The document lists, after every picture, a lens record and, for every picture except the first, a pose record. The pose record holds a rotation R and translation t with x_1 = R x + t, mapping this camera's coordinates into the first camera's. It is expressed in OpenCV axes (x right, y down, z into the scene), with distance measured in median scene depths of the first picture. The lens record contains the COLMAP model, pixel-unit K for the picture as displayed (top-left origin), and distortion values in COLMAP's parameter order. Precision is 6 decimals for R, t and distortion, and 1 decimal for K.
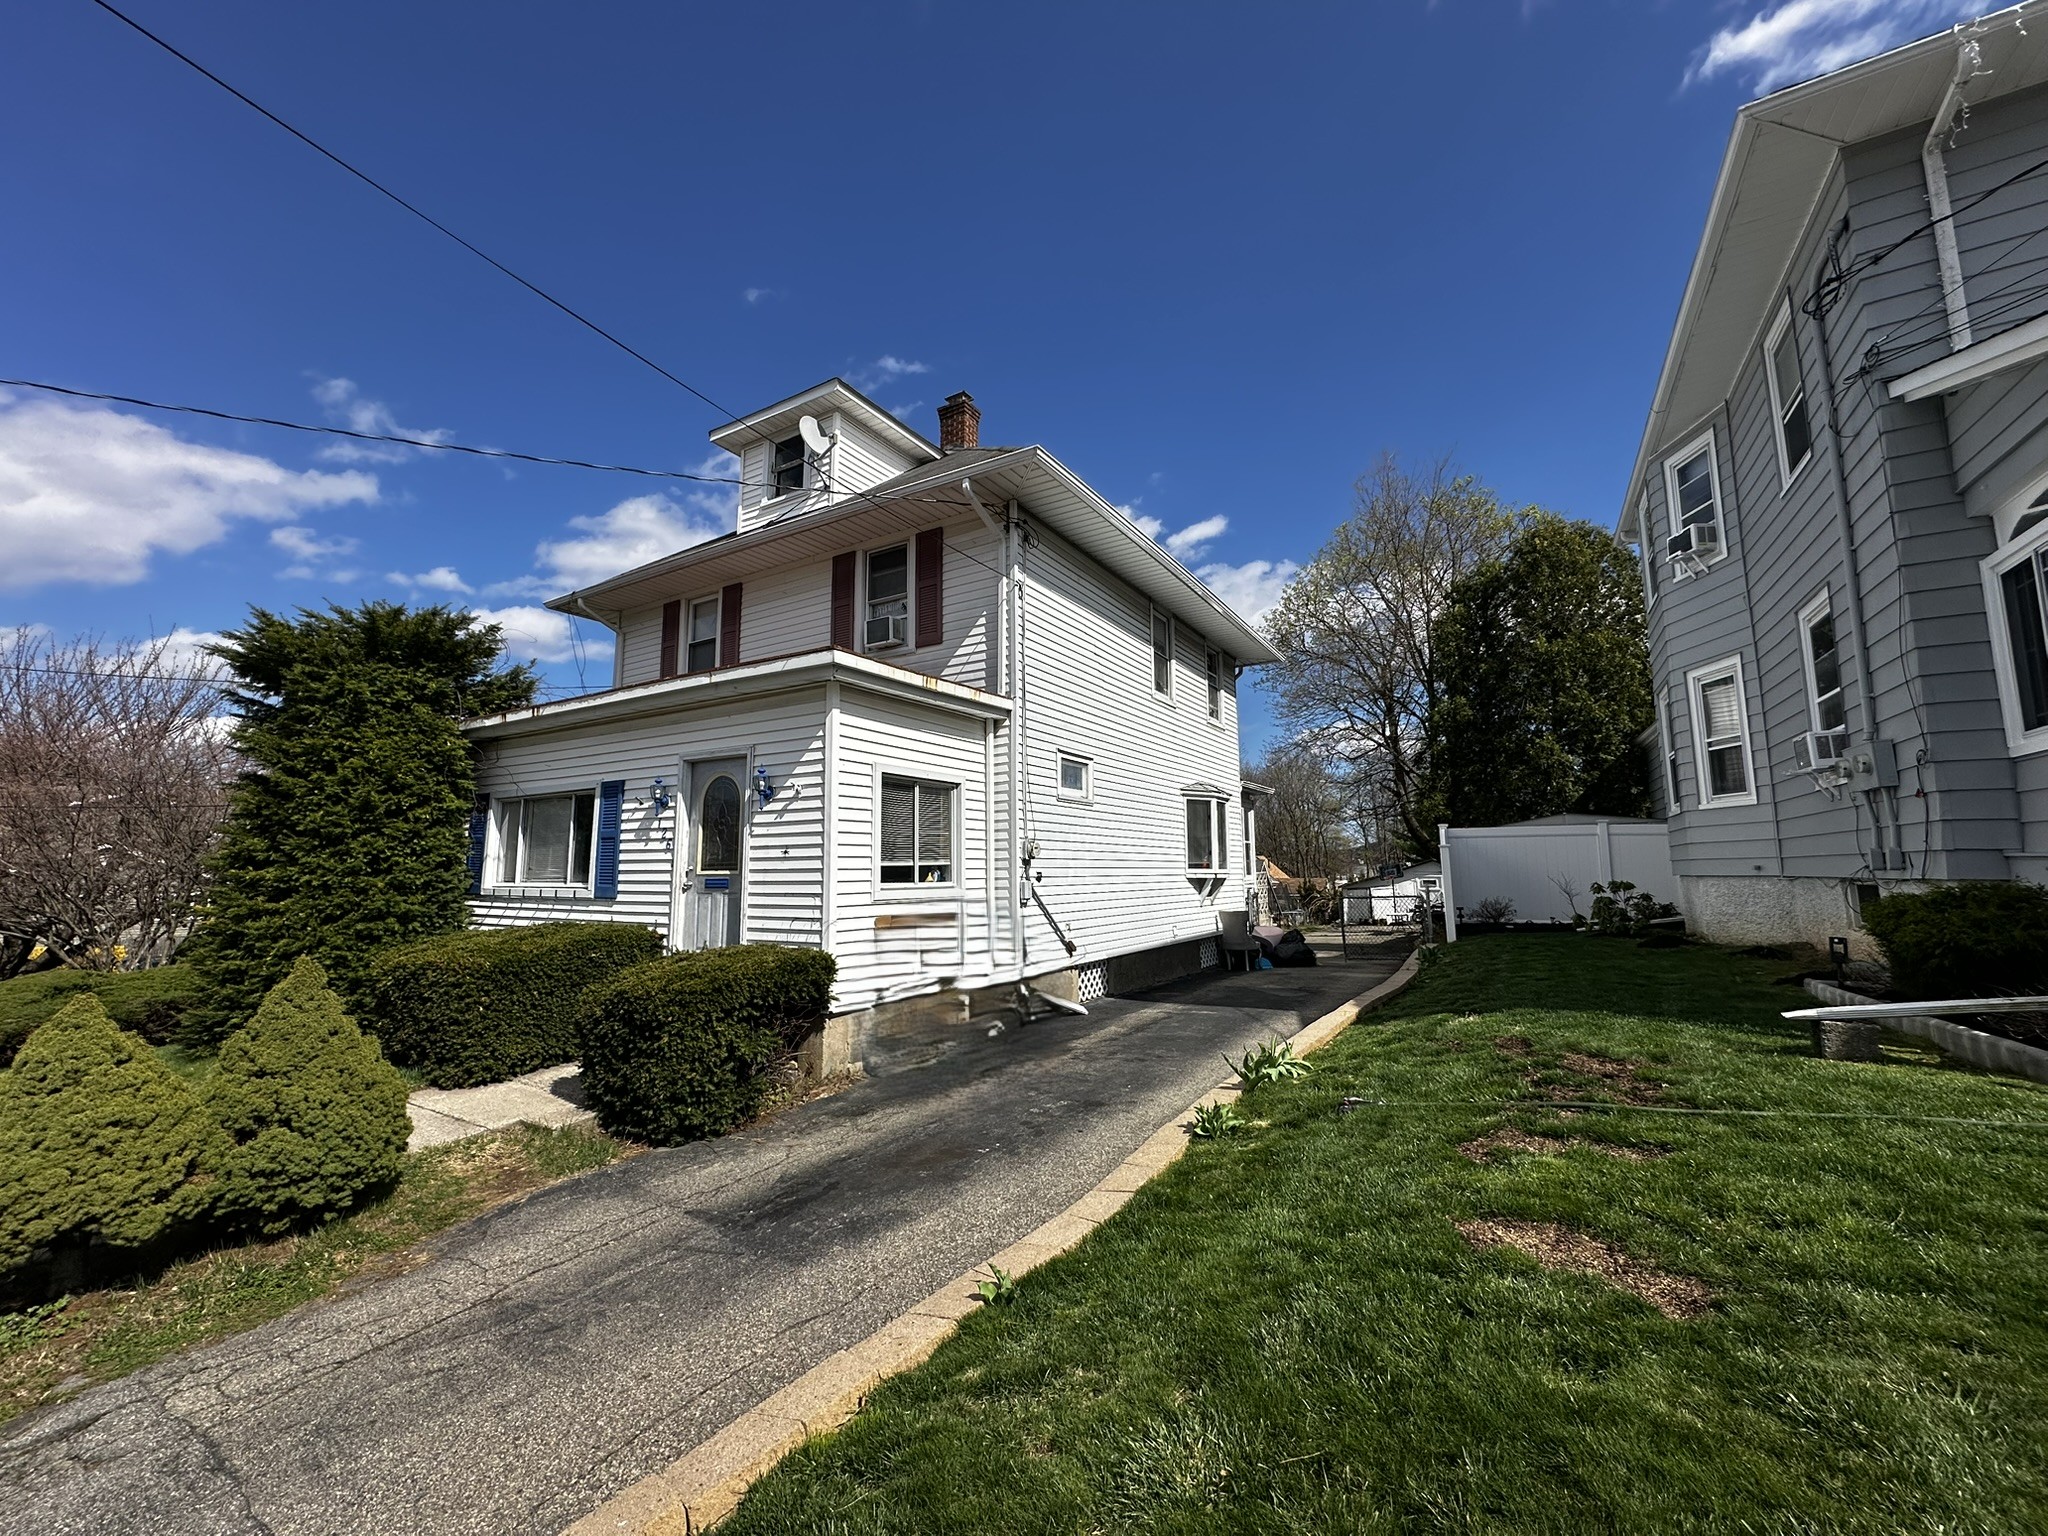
lens RADIAL K [[815.1, 0, 1024.0], [0, 815.1, 768.0], [0, 0, 1]] dist [-0.000331, 0.000480]
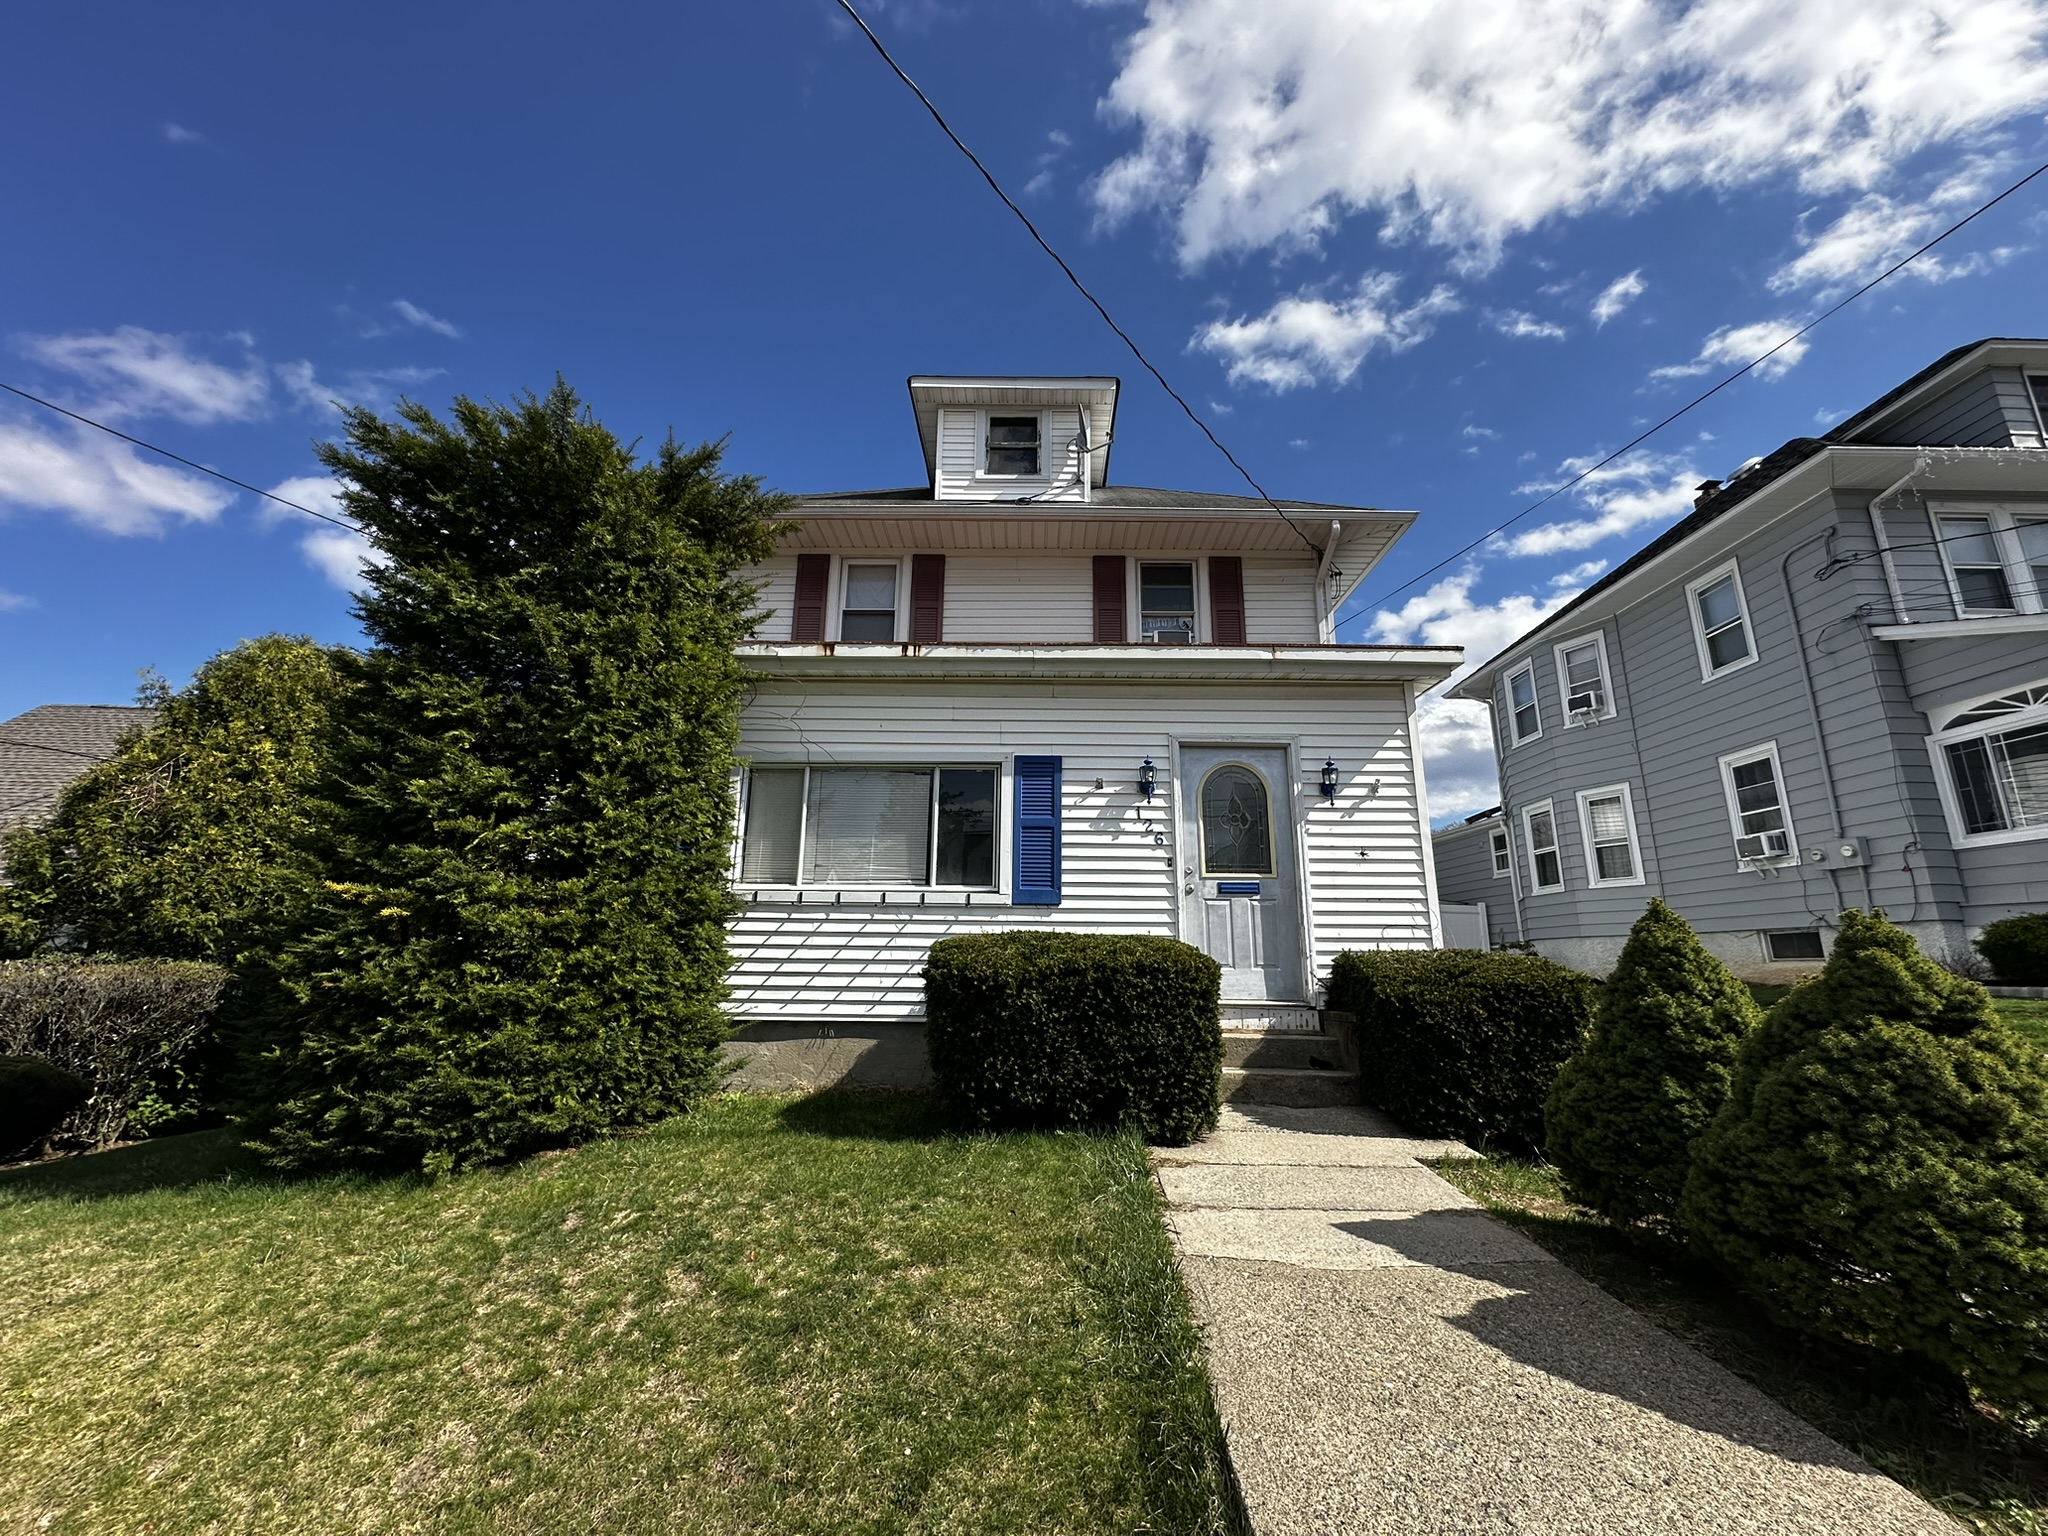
lens RADIAL K [[815.1, 0, 1024.0], [0, 815.1, 768.0], [0, 0, 1]] dist [-0.000331, 0.000480]
pose [[0.854921, 0.135606, 0.500720, -0.927506], [-0.079312, 0.988049, -0.132168, 0.135313], [-0.512659, 0.073280, 0.855459, 0.341623]]
